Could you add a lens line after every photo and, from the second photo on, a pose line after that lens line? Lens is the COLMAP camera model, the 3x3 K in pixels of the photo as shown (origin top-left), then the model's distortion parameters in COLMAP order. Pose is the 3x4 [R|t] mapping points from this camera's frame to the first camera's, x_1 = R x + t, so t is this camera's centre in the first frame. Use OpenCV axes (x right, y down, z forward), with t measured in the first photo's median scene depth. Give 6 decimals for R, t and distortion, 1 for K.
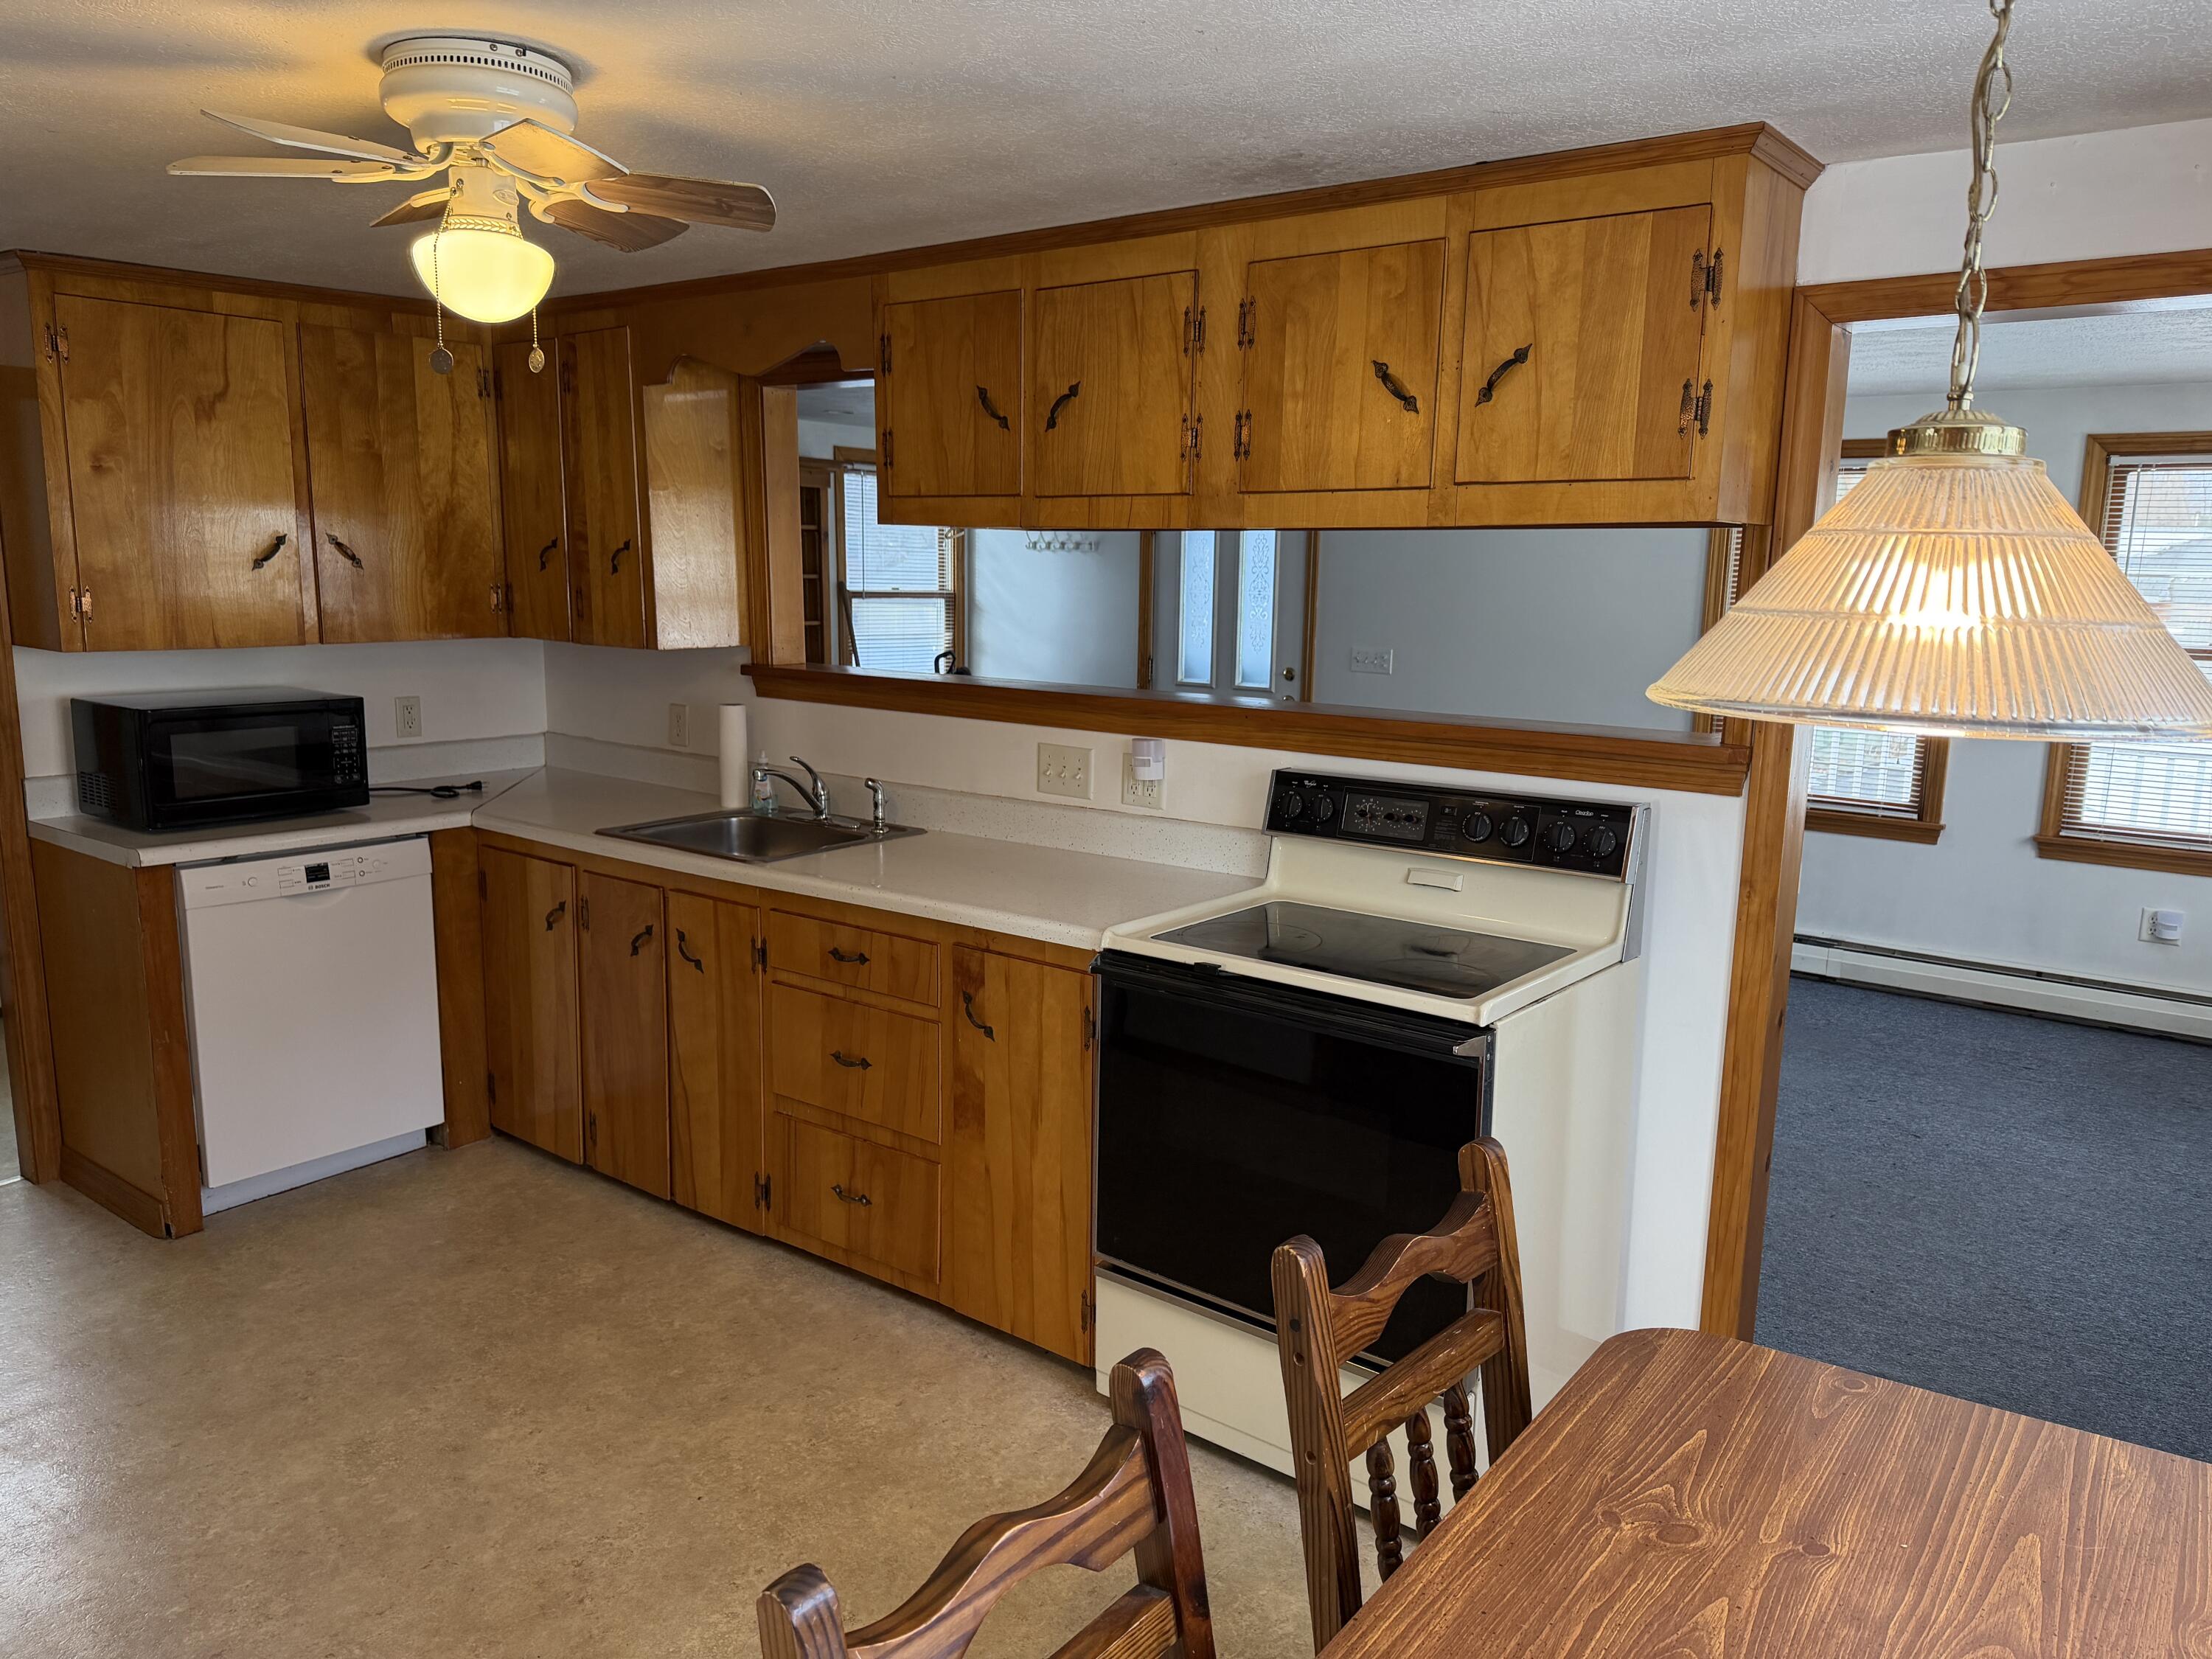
lens RADIAL K [[1551.8, 0, 1105.7], [0, 1551.8, 825.0], [0, 0, 1]] dist [0.058756, -0.082912]
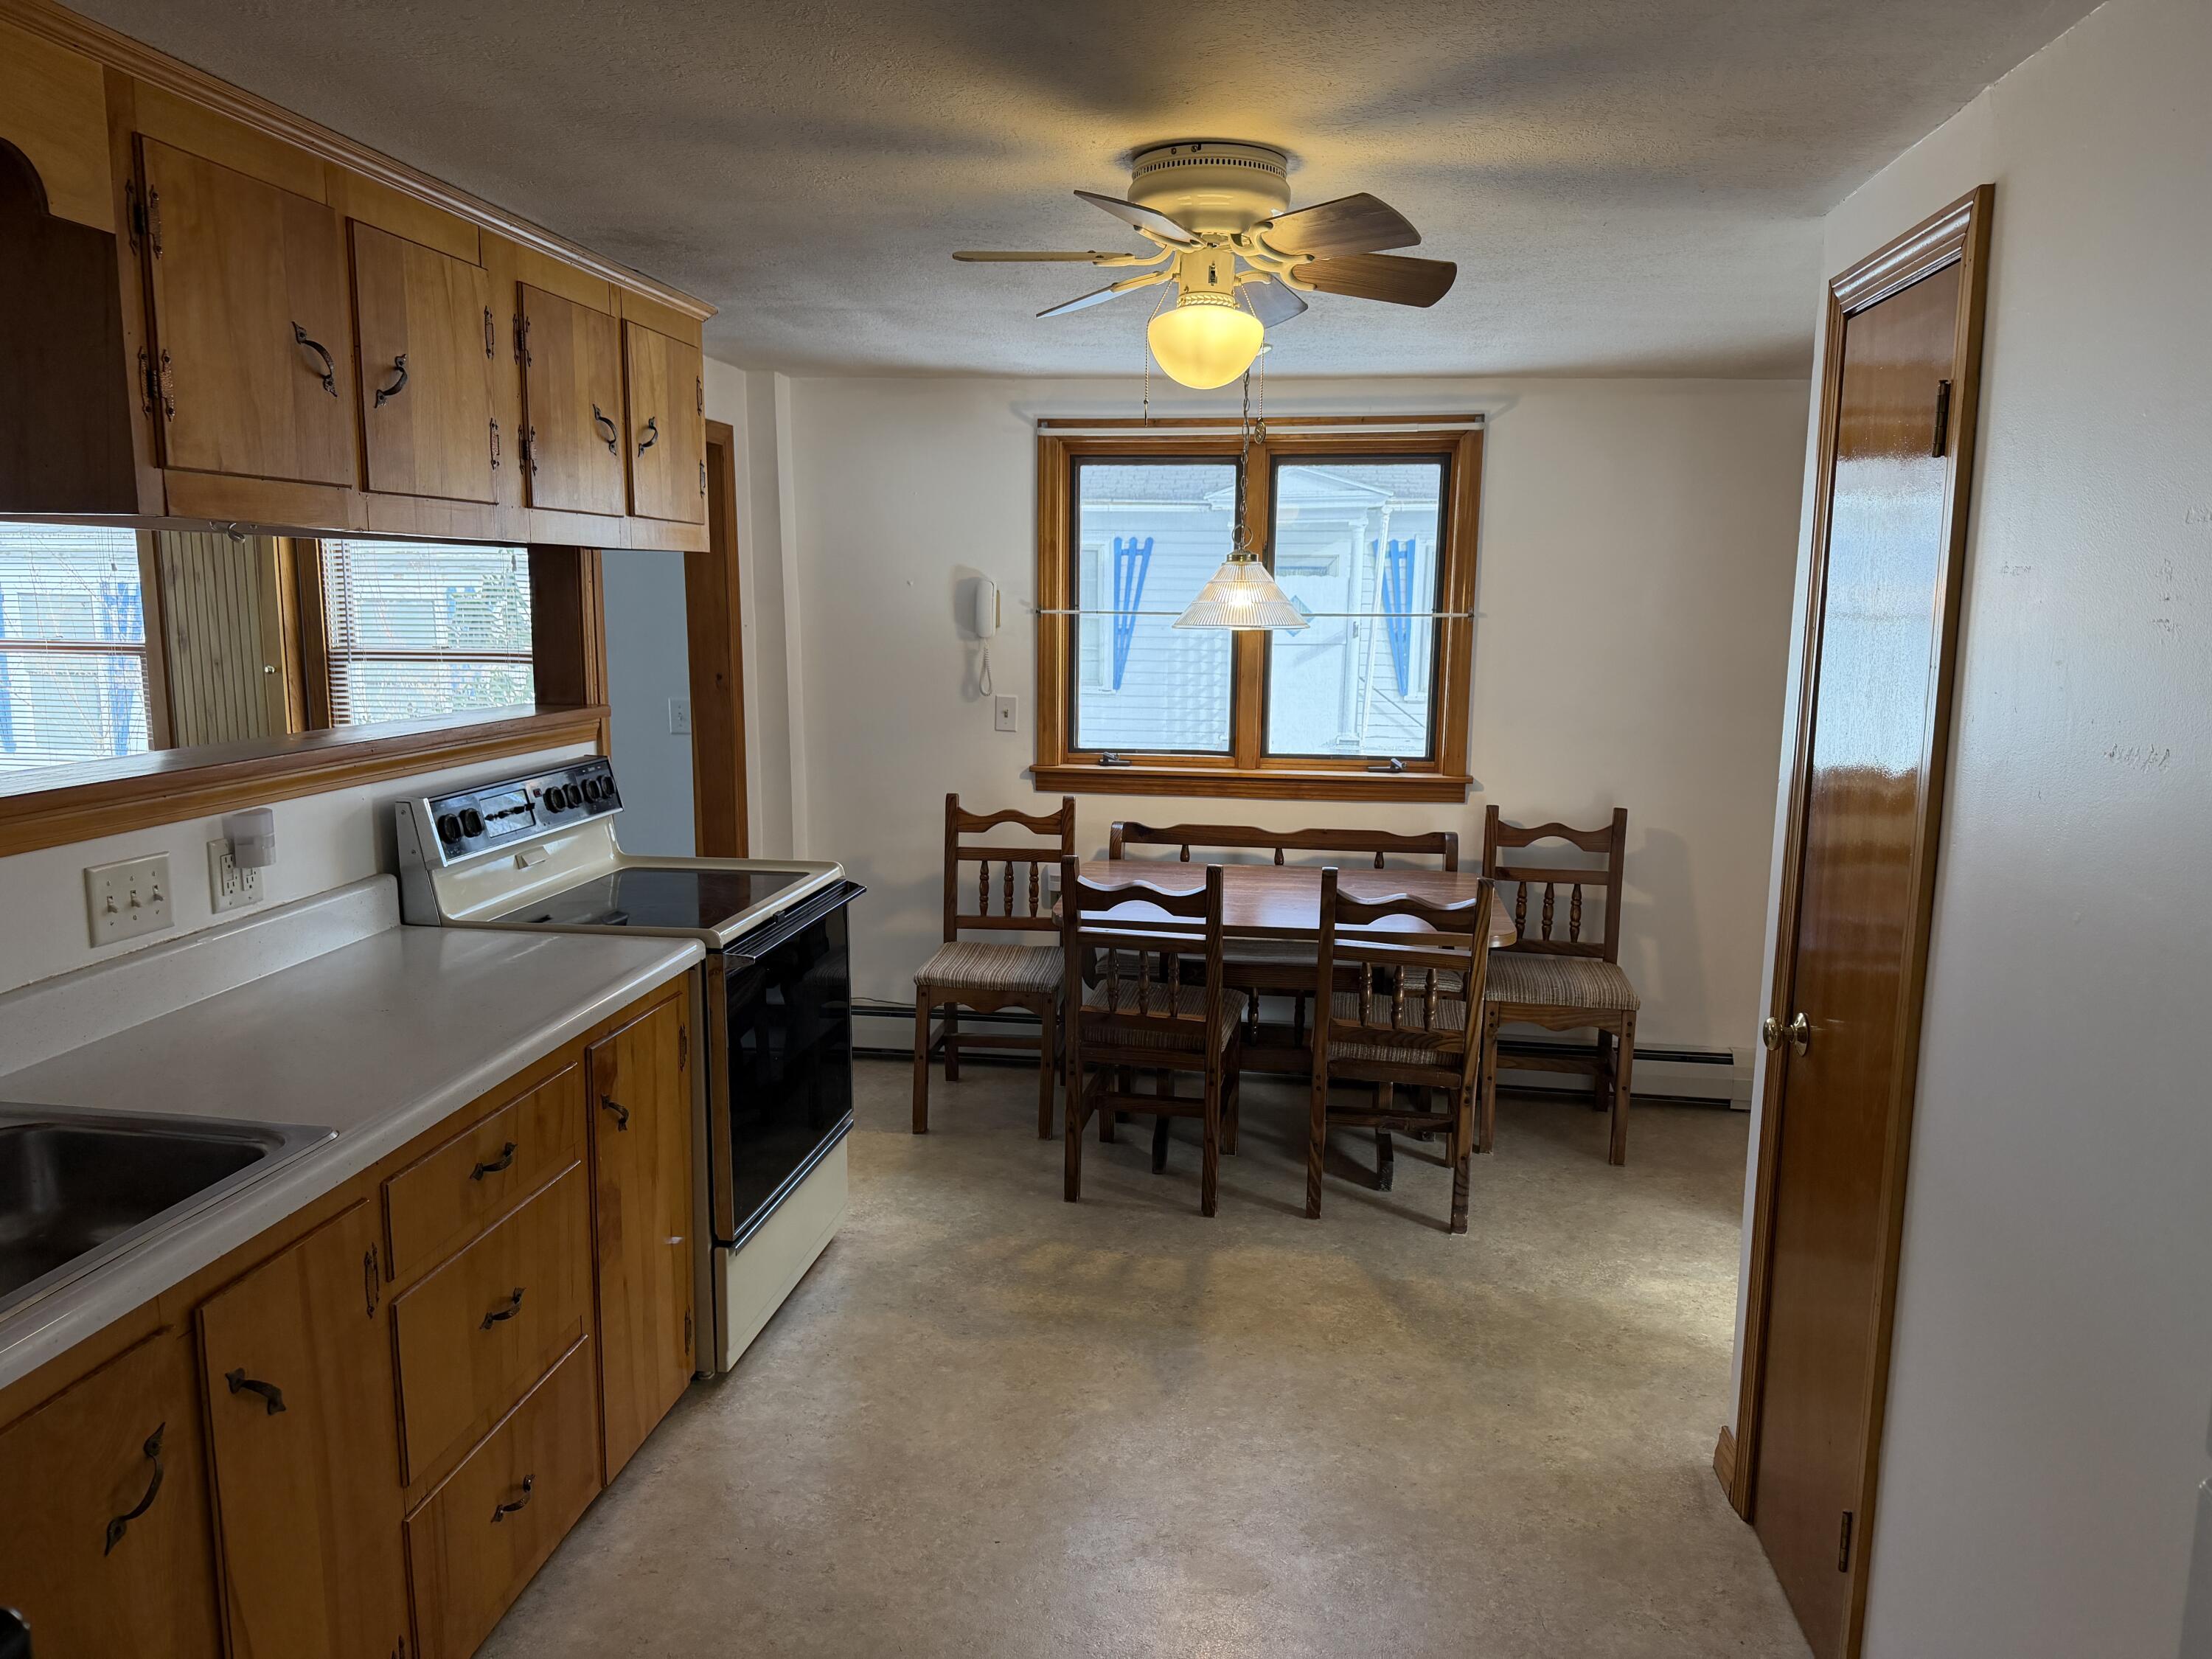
lens RADIAL K [[1551.8, 0, 1105.4], [0, 1551.8, 840.4], [0, 0, 1]] dist [0.058756, -0.082912]
pose [[-0.505080, -0.154415, 0.849147, -0.865347], [0.122435, 0.961096, 0.247598, -0.188441], [-0.854344, 0.229022, -0.466525, 1.059705]]
